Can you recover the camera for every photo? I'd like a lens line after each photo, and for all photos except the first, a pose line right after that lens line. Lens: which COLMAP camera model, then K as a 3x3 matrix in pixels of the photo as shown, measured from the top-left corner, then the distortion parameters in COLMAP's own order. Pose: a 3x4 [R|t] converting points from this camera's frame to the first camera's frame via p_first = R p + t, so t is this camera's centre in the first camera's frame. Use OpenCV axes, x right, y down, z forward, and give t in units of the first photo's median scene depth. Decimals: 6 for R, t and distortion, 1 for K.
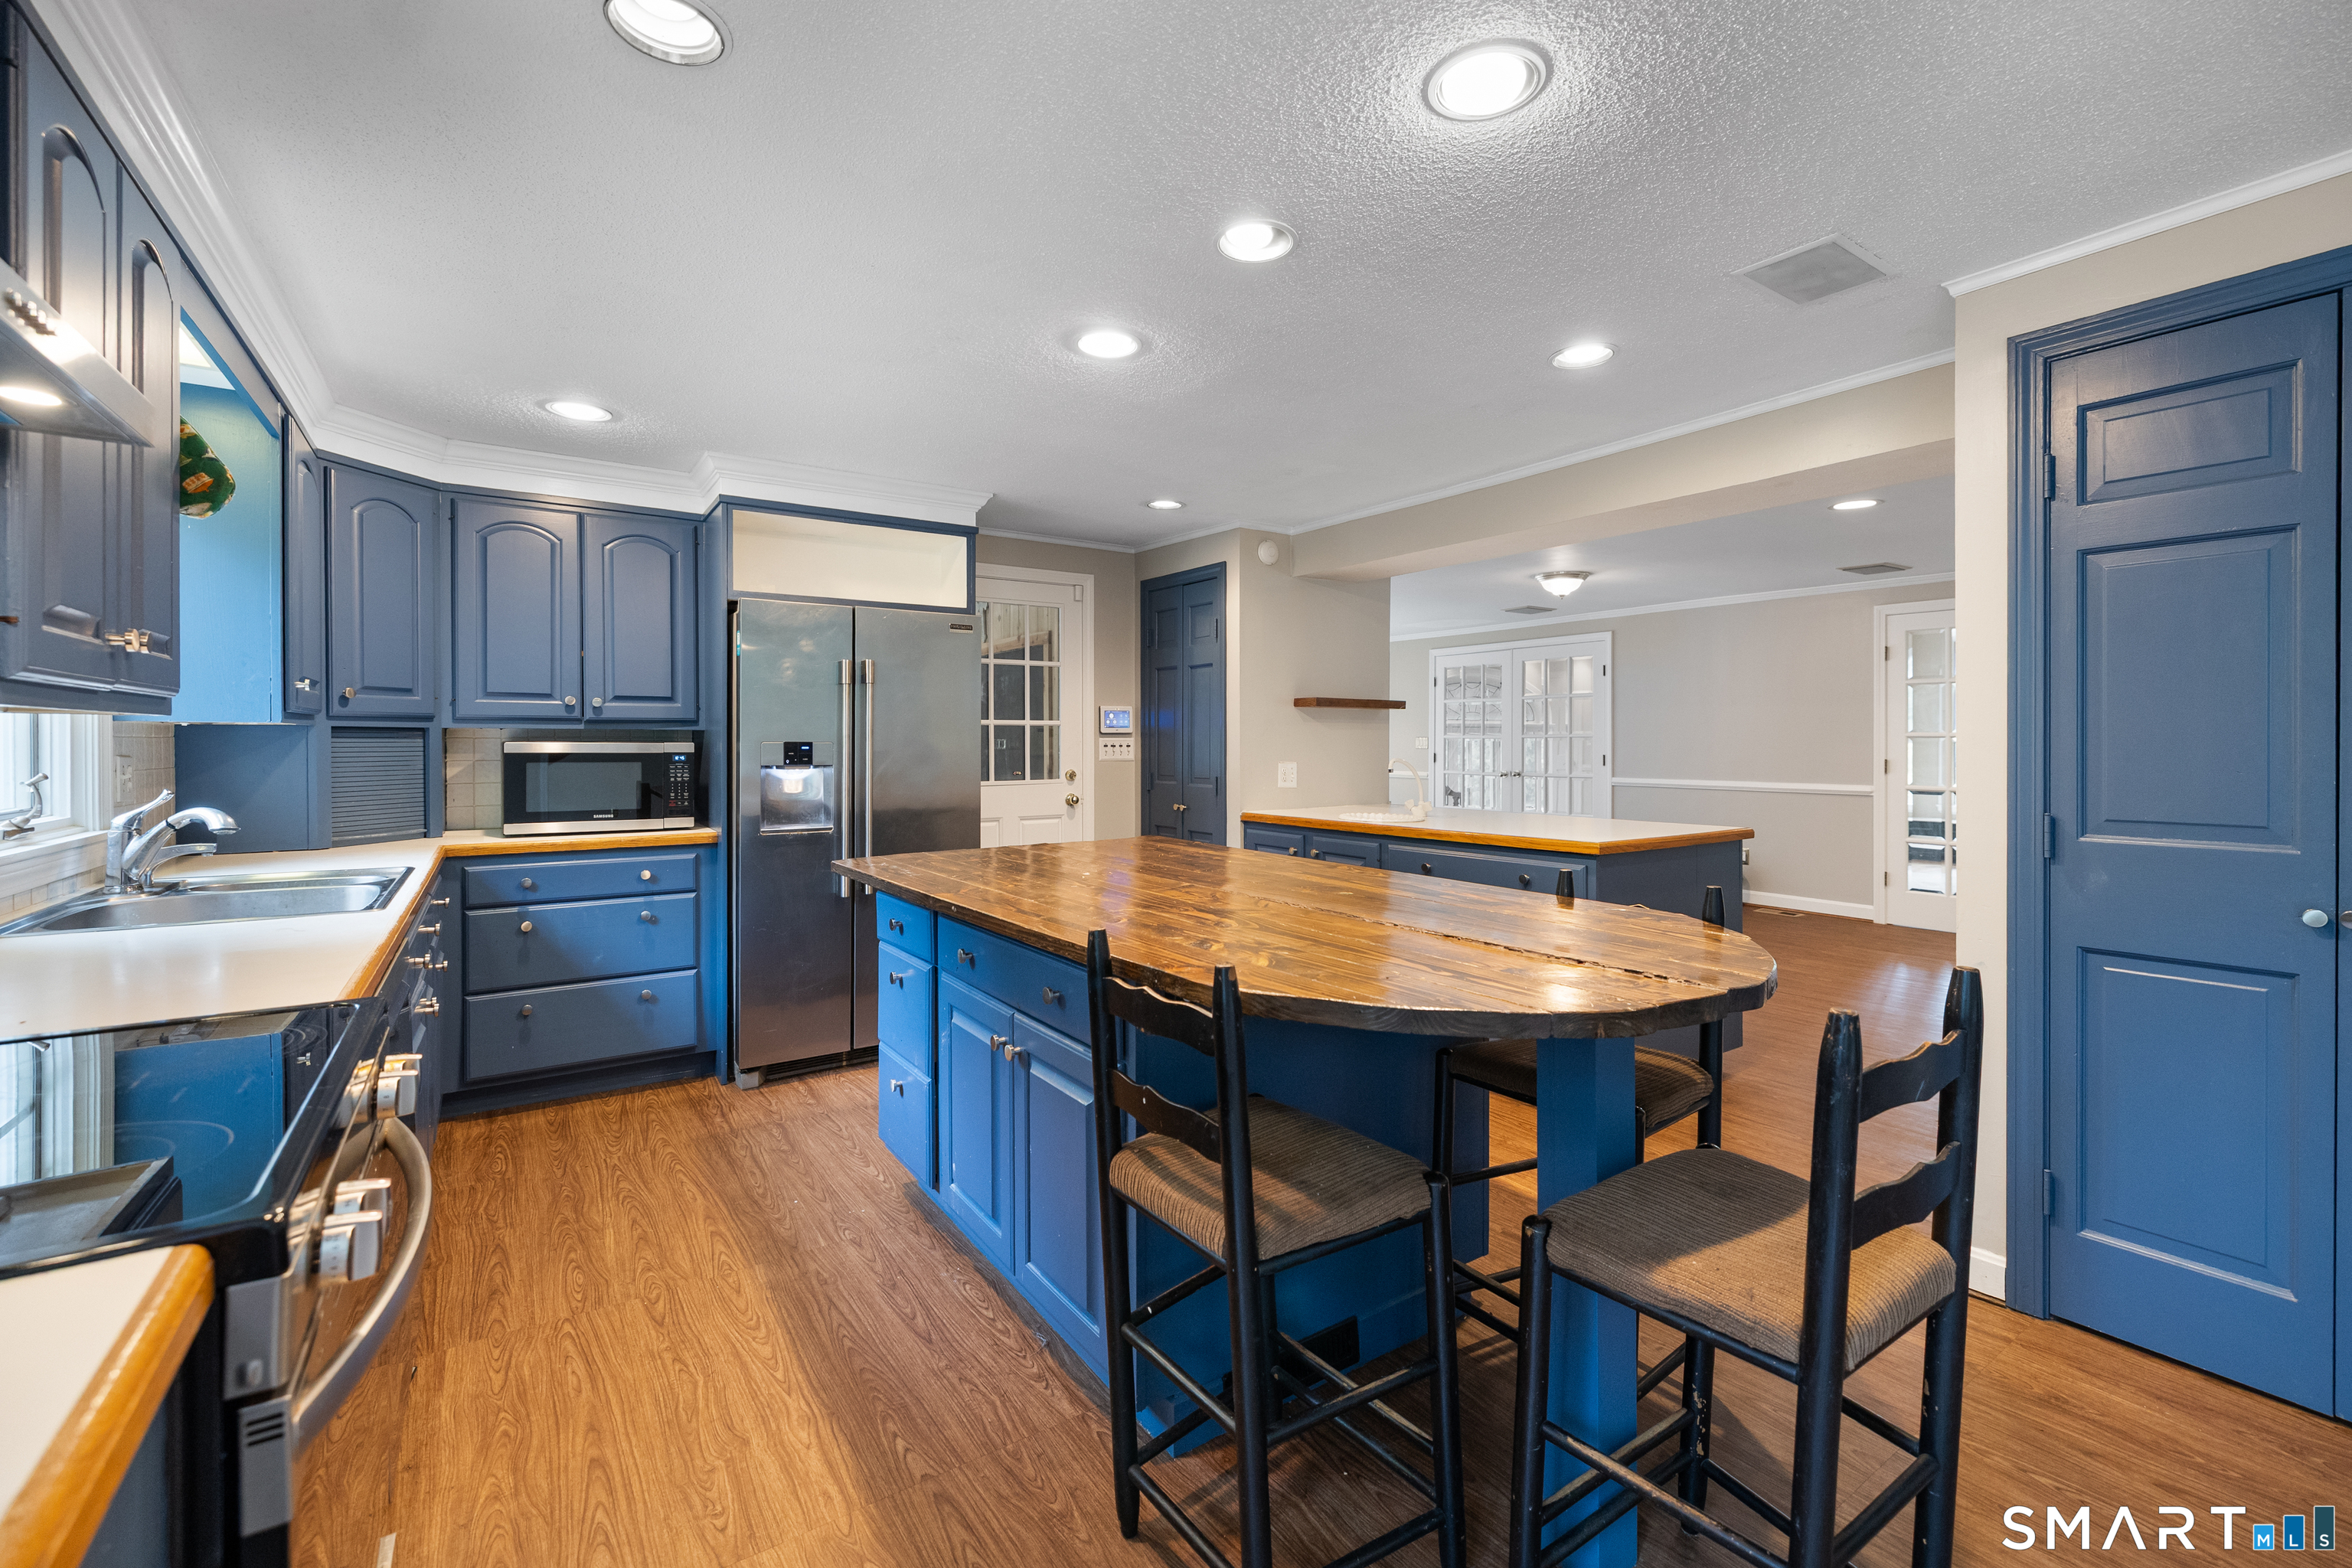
lens RADIAL K [[995.4, 0, 1187.5], [0, 995.4, 745.5], [0, 0, 1]] dist [0.000794, 0.000244]
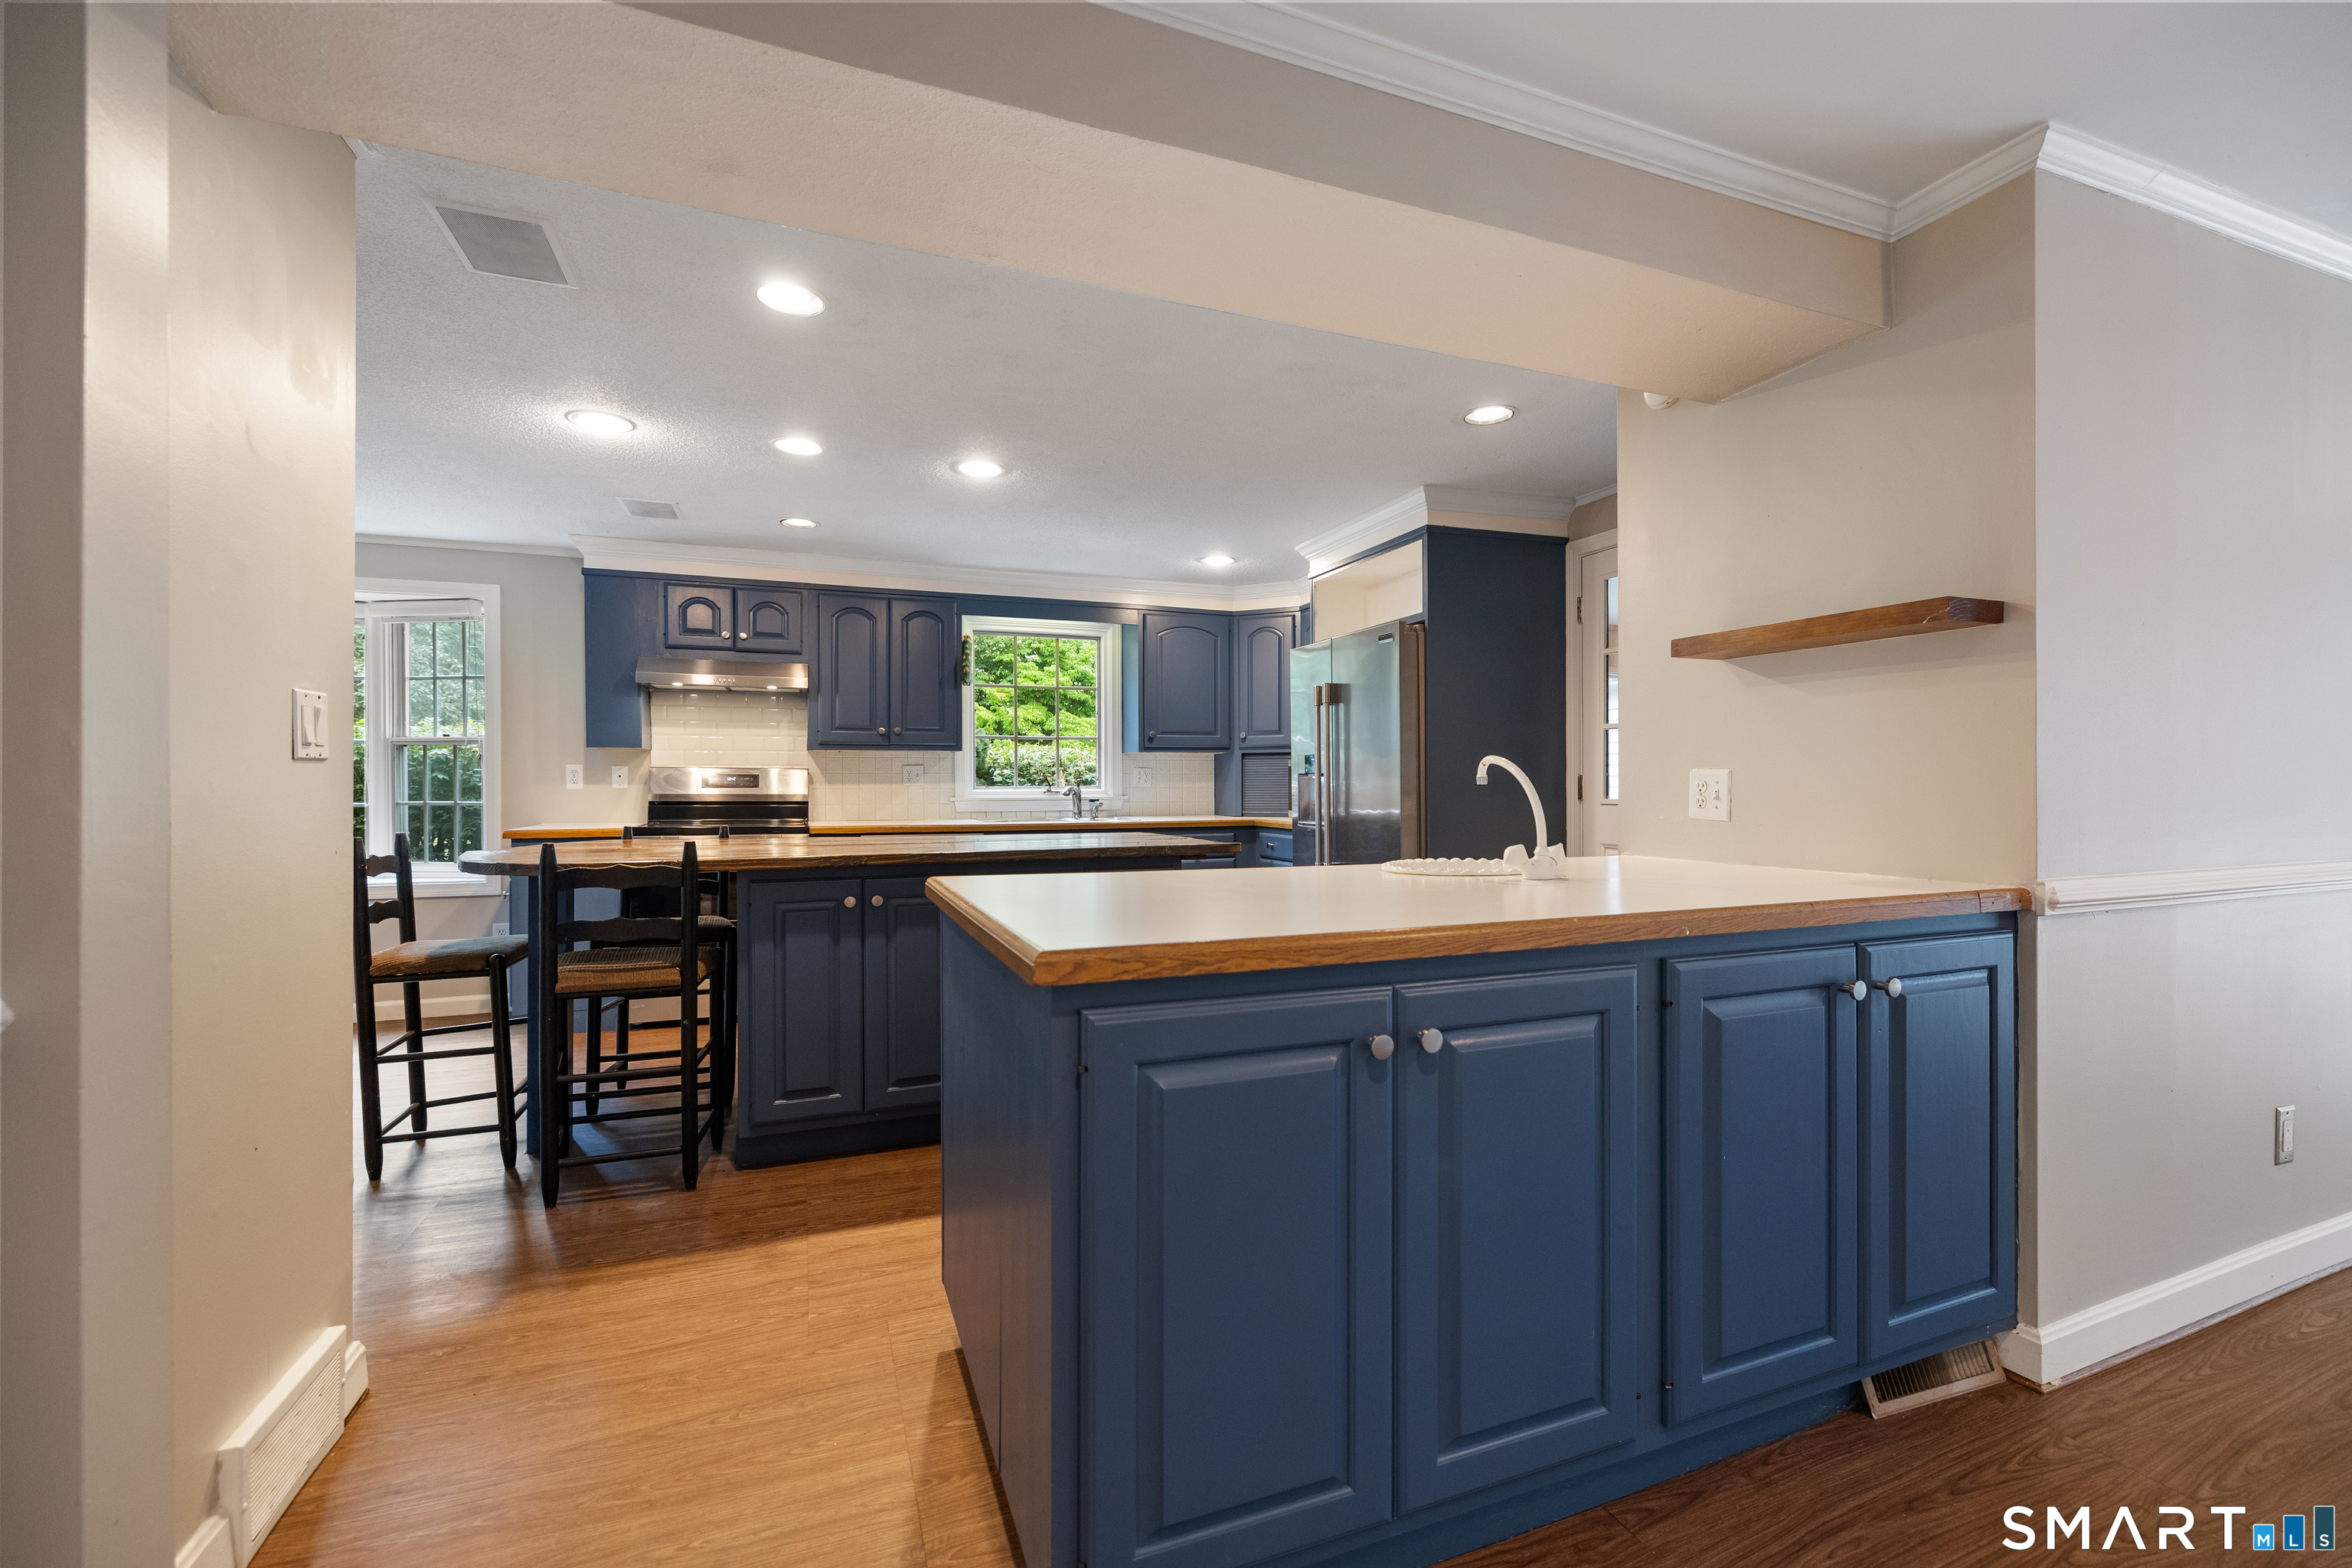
lens RADIAL K [[974.0, 0, 1192.8], [0, 974.0, 782.8], [0, 0, 1]] dist [-0.002256, -0.000219]
pose [[-0.217533, -0.002325, -0.976050, 0.875043], [-0.001097, 0.999997, -0.002138, 0.036595], [0.976052, 0.000606, -0.217535, 1.155230]]
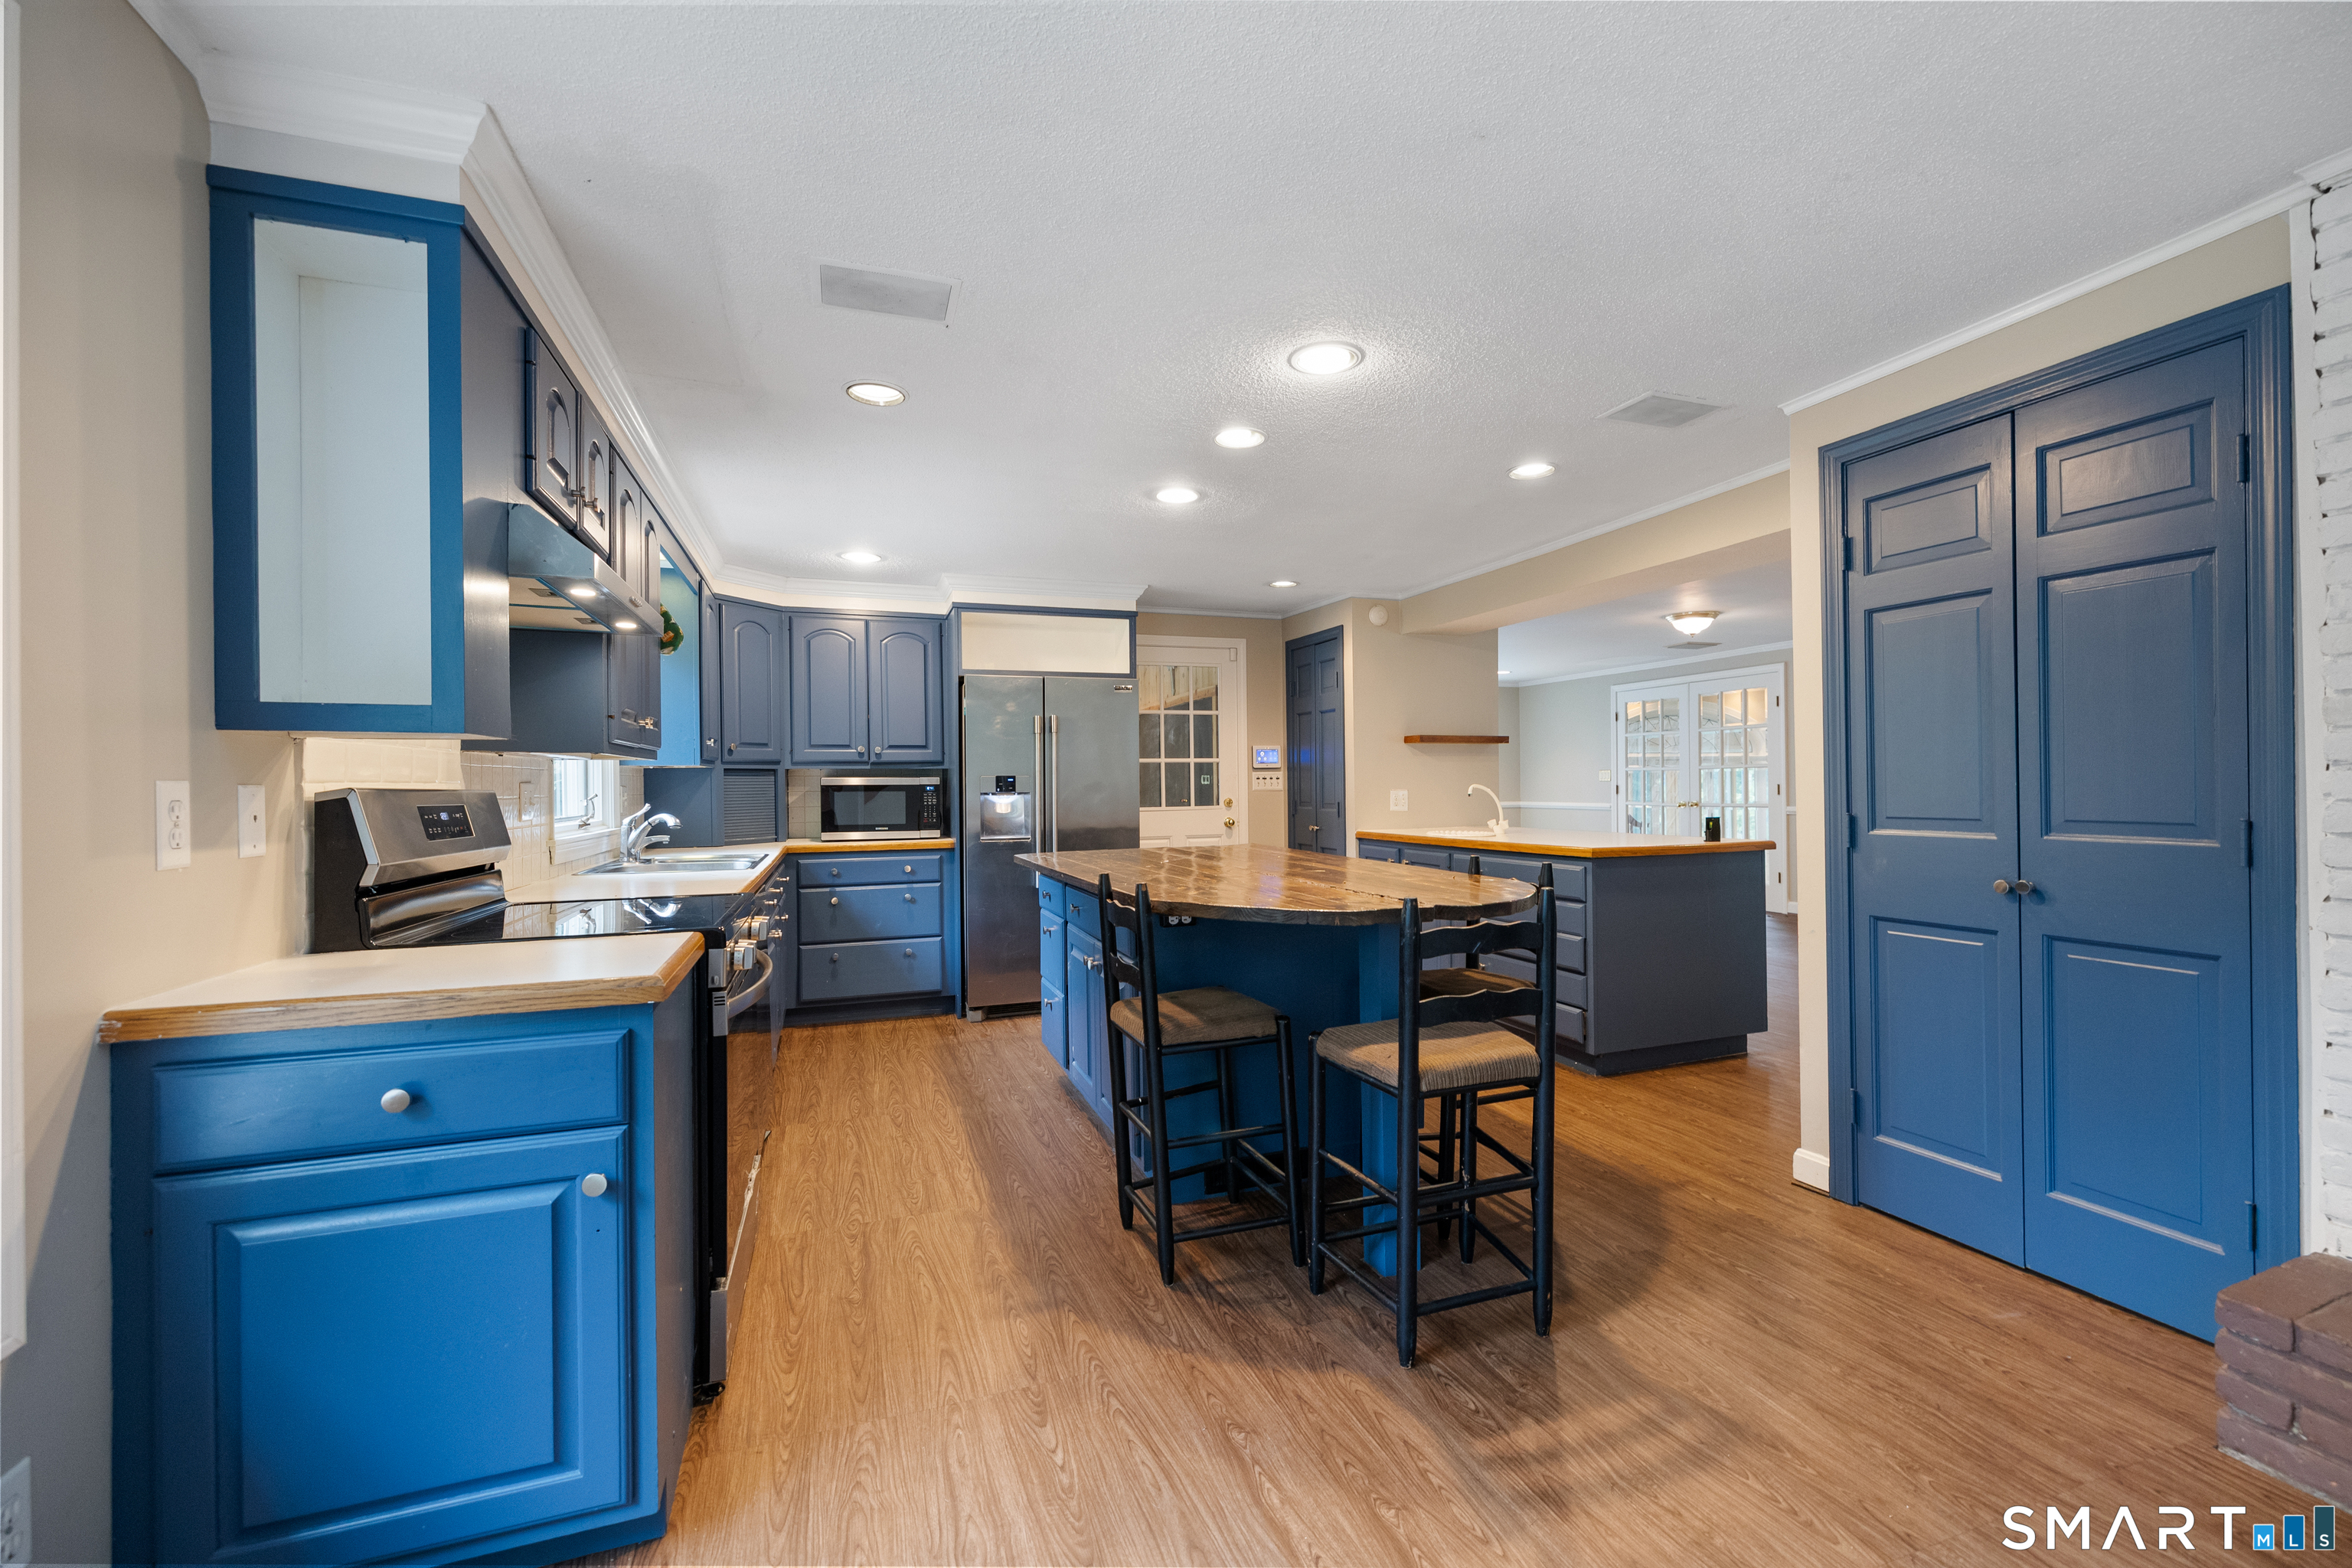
lens RADIAL K [[974.0, 0, 1192.8], [0, 974.0, 782.8], [0, 0, 1]] dist [-0.002256, -0.000219]
pose [[0.967932, -0.010358, -0.250998, 0.210226], [0.009593, 0.999945, -0.004269, 0.014963], [0.251028, 0.001724, 0.967978, -0.261340]]
